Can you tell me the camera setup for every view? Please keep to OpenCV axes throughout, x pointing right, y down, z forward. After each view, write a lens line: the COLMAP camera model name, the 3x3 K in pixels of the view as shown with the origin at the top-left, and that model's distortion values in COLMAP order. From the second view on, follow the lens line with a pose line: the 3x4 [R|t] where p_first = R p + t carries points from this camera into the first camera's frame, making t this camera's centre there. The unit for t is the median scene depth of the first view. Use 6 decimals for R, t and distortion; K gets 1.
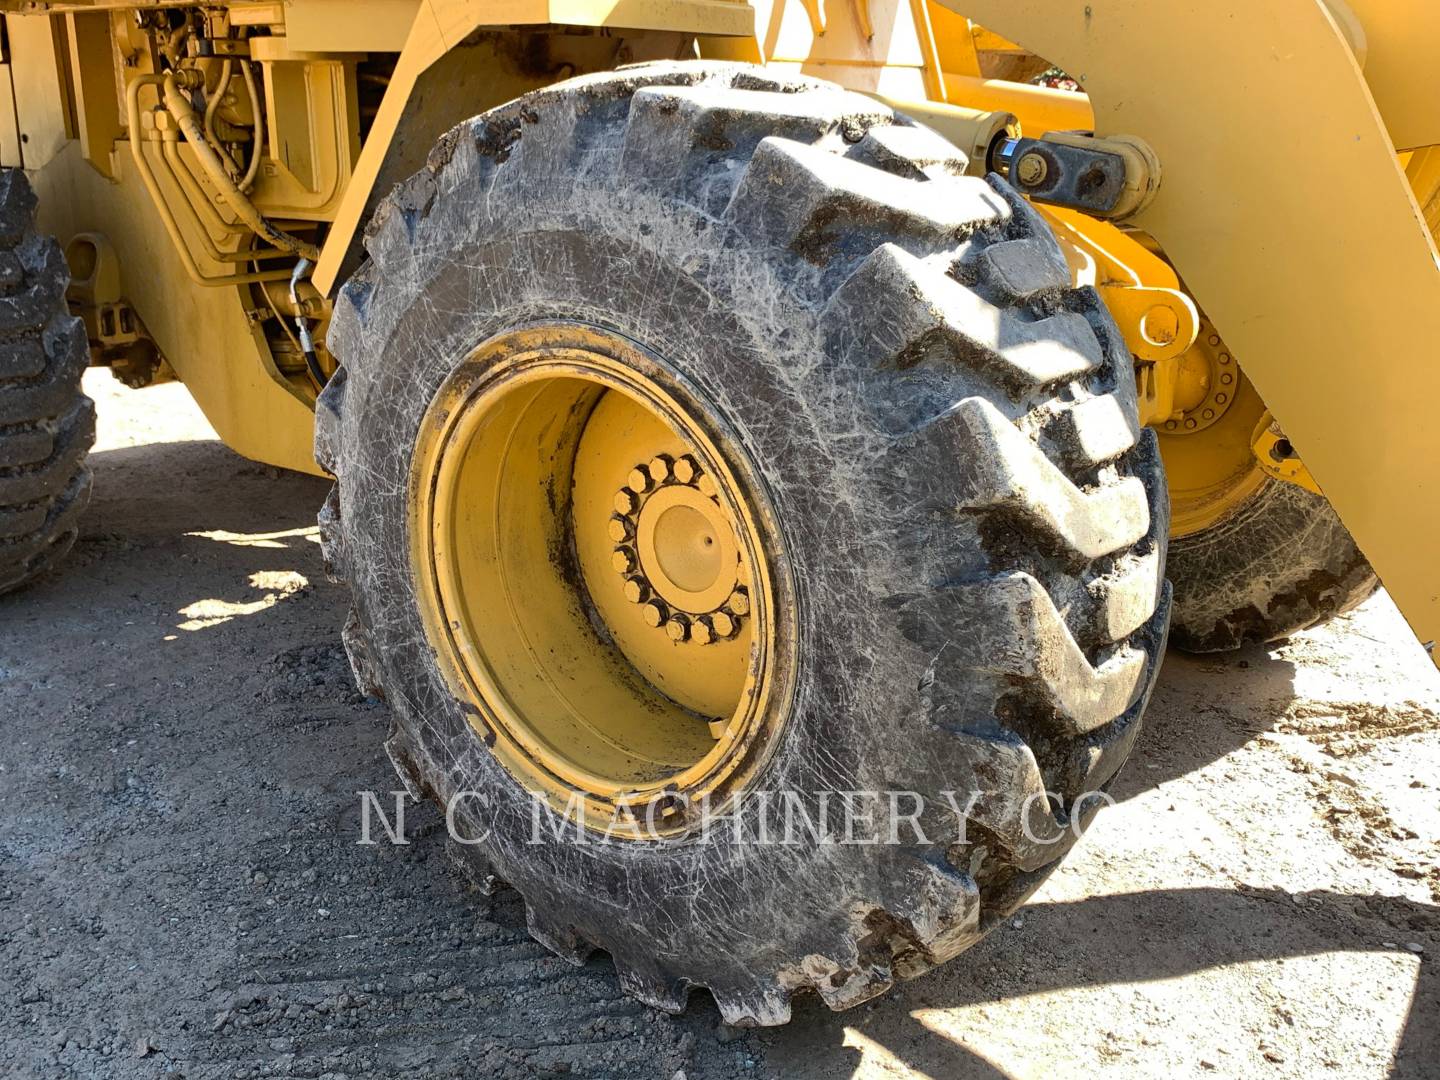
lens RADIAL K [[1426.9, 0, 676.2], [0, 1426.9, 545.0], [0, 0, 1]] dist [0.088973, -0.192293]
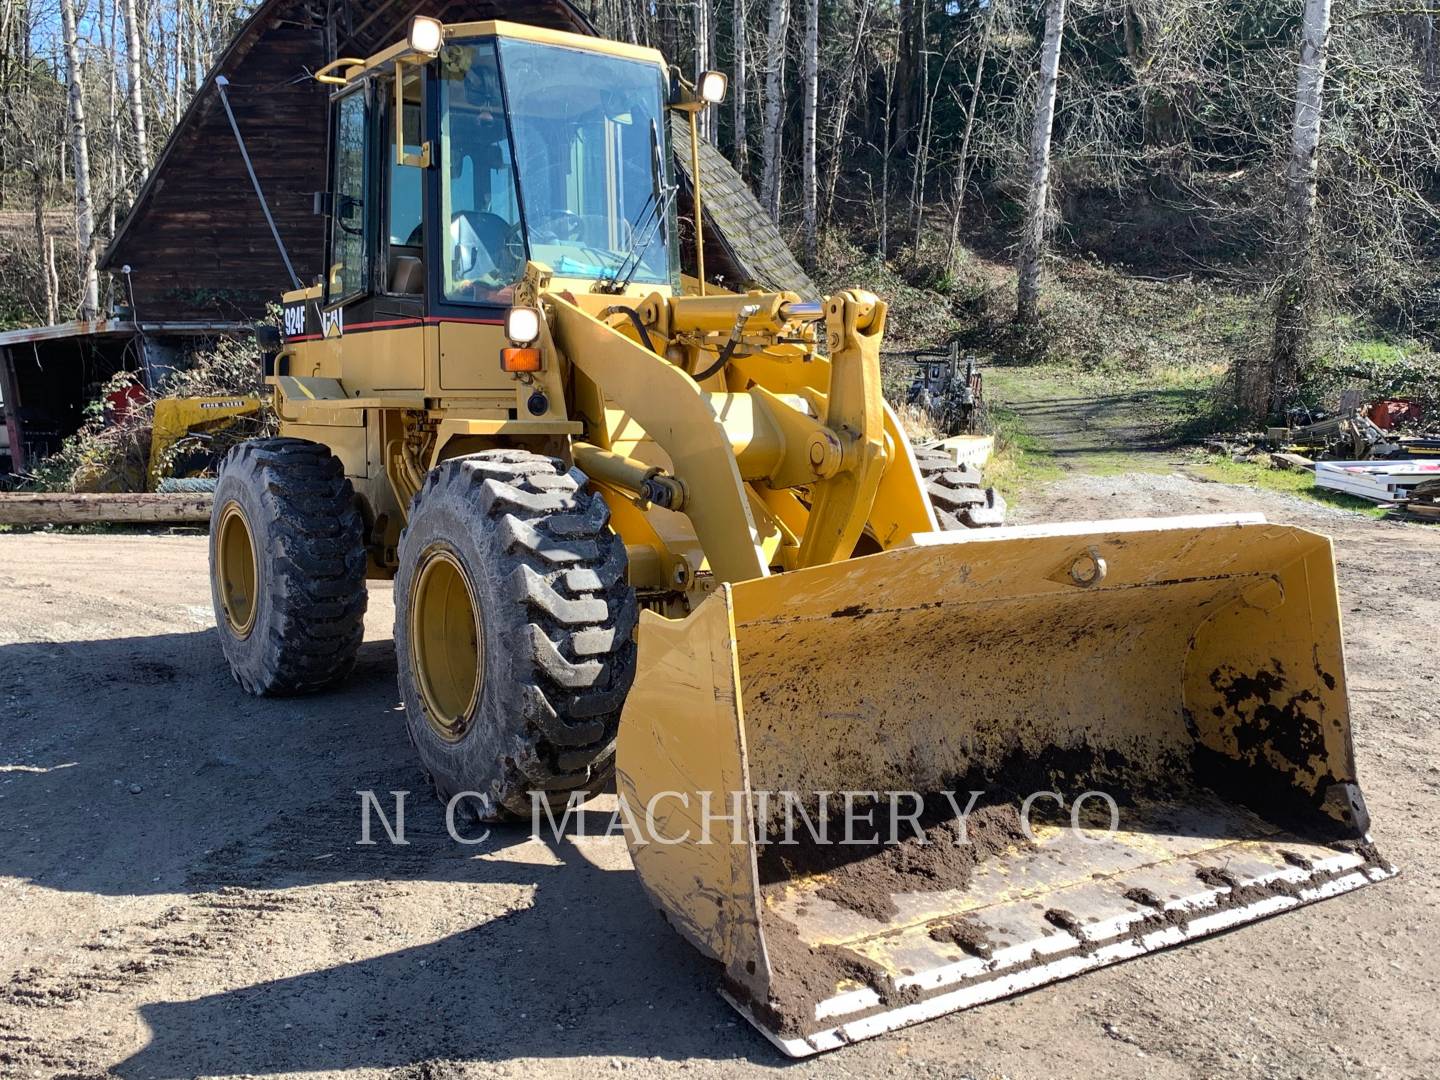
lens RADIAL K [[1426.9, 0, 676.2], [0, 1426.9, 545.0], [0, 0, 1]] dist [0.088973, -0.192293]
pose [[0.945517, 0.029302, -0.324252, 1.395889], [-0.093552, 0.978392, -0.184381, 0.356911], [0.311843, 0.204670, 0.927828, -1.588085]]
